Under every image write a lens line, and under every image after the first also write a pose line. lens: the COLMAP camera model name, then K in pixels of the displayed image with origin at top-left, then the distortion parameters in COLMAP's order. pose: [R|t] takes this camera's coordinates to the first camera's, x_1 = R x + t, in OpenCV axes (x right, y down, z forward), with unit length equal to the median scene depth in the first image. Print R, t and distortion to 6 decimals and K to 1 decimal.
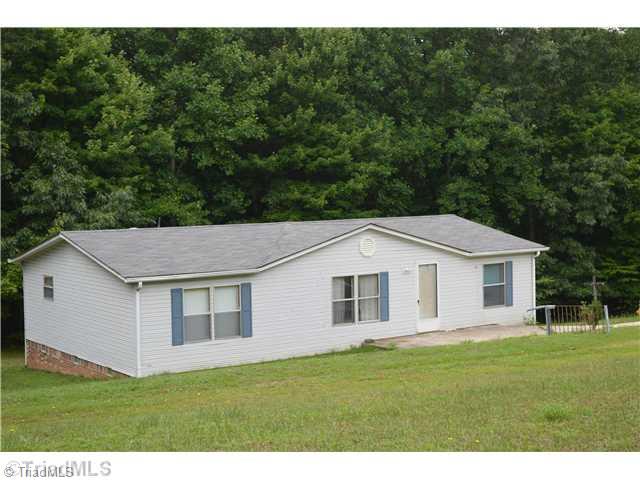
lens RADIAL K [[1035.5, 0, 320.0], [0, 1035.5, 240.0], [0, 0, 1]] dist [0.018440, 0.044602]
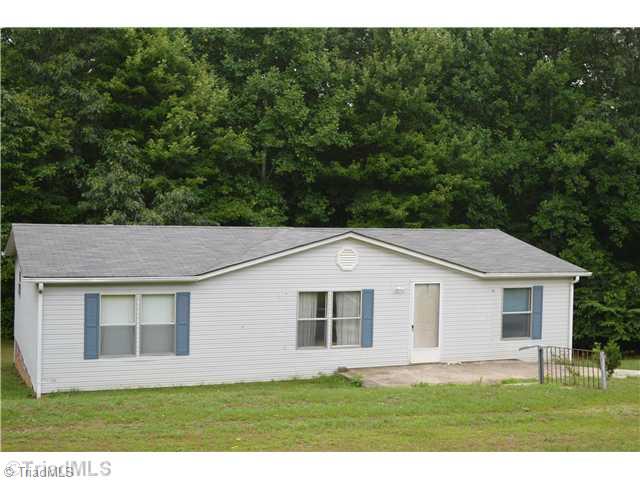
lens RADIAL K [[898.7, 0, 320.0], [0, 898.7, 240.0], [0, 0, 1]] dist [-0.011421, -0.037490]
pose [[0.974882, 0.050461, -0.216930, 0.127357], [-0.053509, 0.998534, -0.008199, -0.001052], [0.216198, 0.019601, 0.976153, 0.190499]]
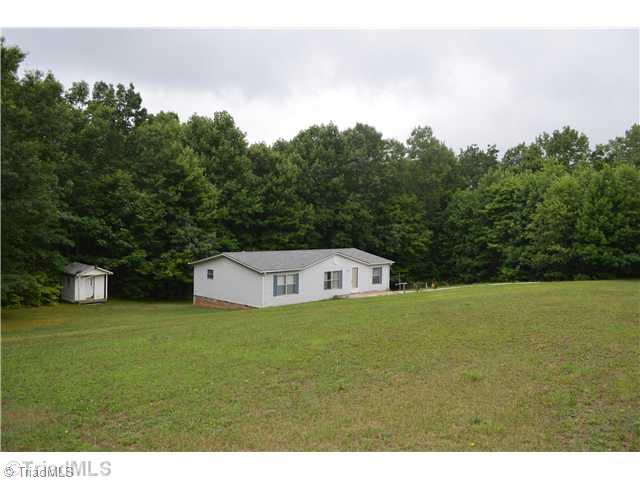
lens RADIAL K [[529.2, 0, 320.0], [0, 529.2, 240.0], [0, 0, 1]] dist [0.003949, 0.001032]
pose [[0.981001, 0.026285, 0.192215, -0.179674], [-0.021135, 0.999362, -0.028795, -0.004614], [-0.192849, 0.024185, 0.980930, -0.232041]]
